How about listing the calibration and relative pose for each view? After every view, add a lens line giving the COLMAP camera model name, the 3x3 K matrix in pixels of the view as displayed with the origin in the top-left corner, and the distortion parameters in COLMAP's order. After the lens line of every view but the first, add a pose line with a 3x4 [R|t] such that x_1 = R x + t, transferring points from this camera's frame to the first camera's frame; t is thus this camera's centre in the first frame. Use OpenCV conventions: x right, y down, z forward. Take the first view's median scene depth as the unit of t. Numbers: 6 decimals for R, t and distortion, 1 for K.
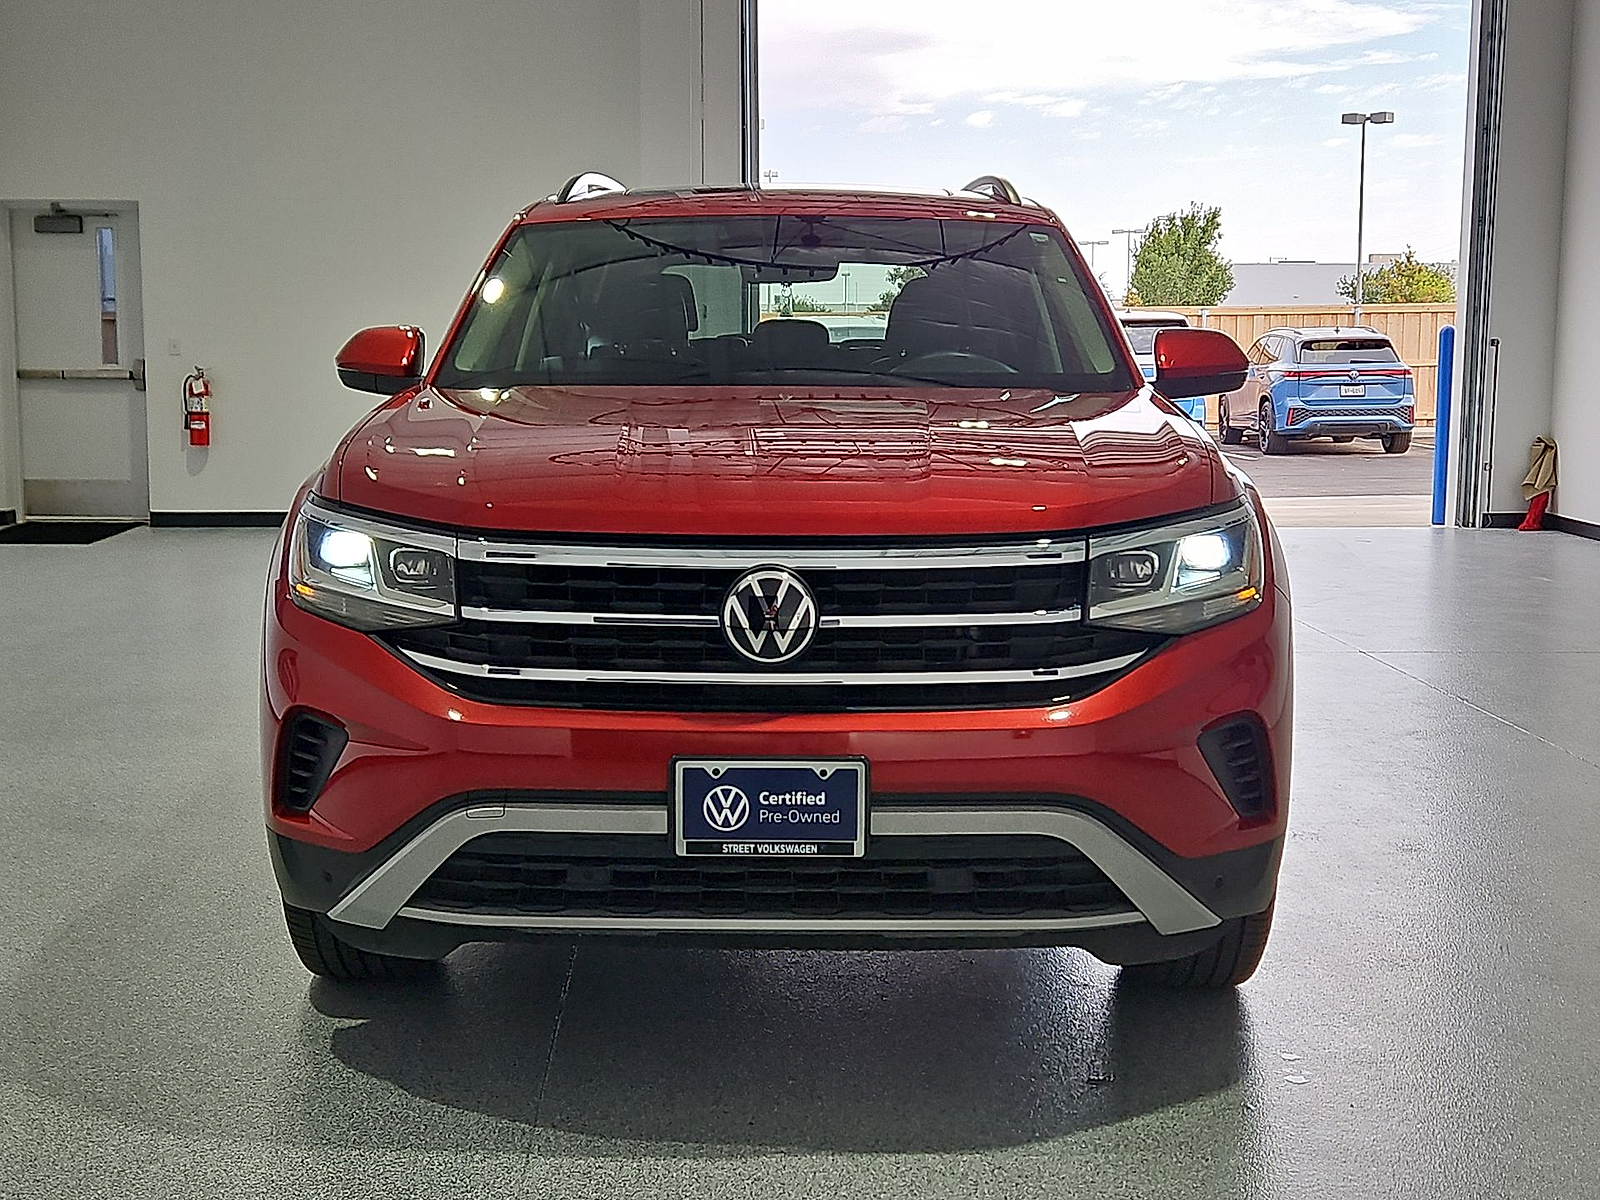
lens RADIAL K [[2155.2, 0, 721.8], [0, 2155.2, 602.2], [0, 0, 1]] dist [0.031133, -0.006339]
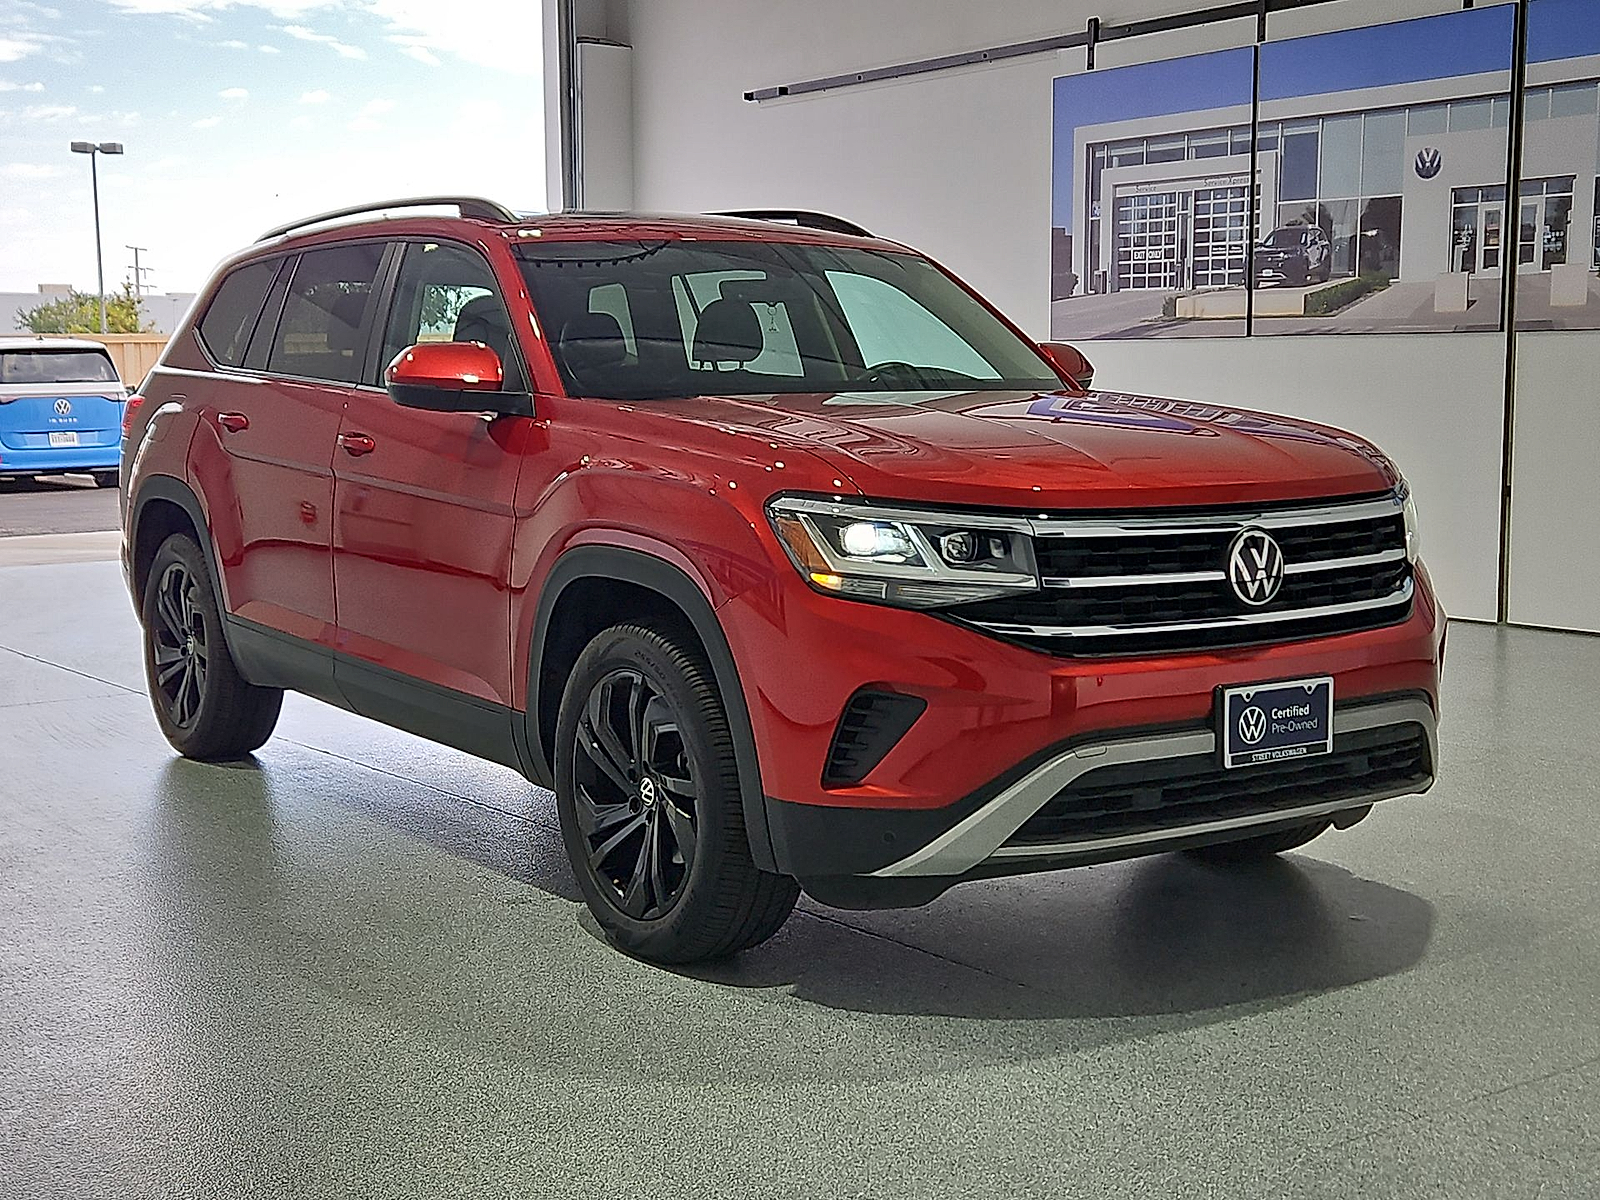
lens RADIAL K [[2174.2, 0, 796.2], [0, 2174.2, 549.6], [0, 0, 1]] dist [0.046011, 0.006122]
pose [[0.812266, -0.053946, 0.580787, -0.921819], [0.076583, 0.996958, -0.014503, -0.006332], [-0.578238, 0.056259, 0.813926, 0.129573]]
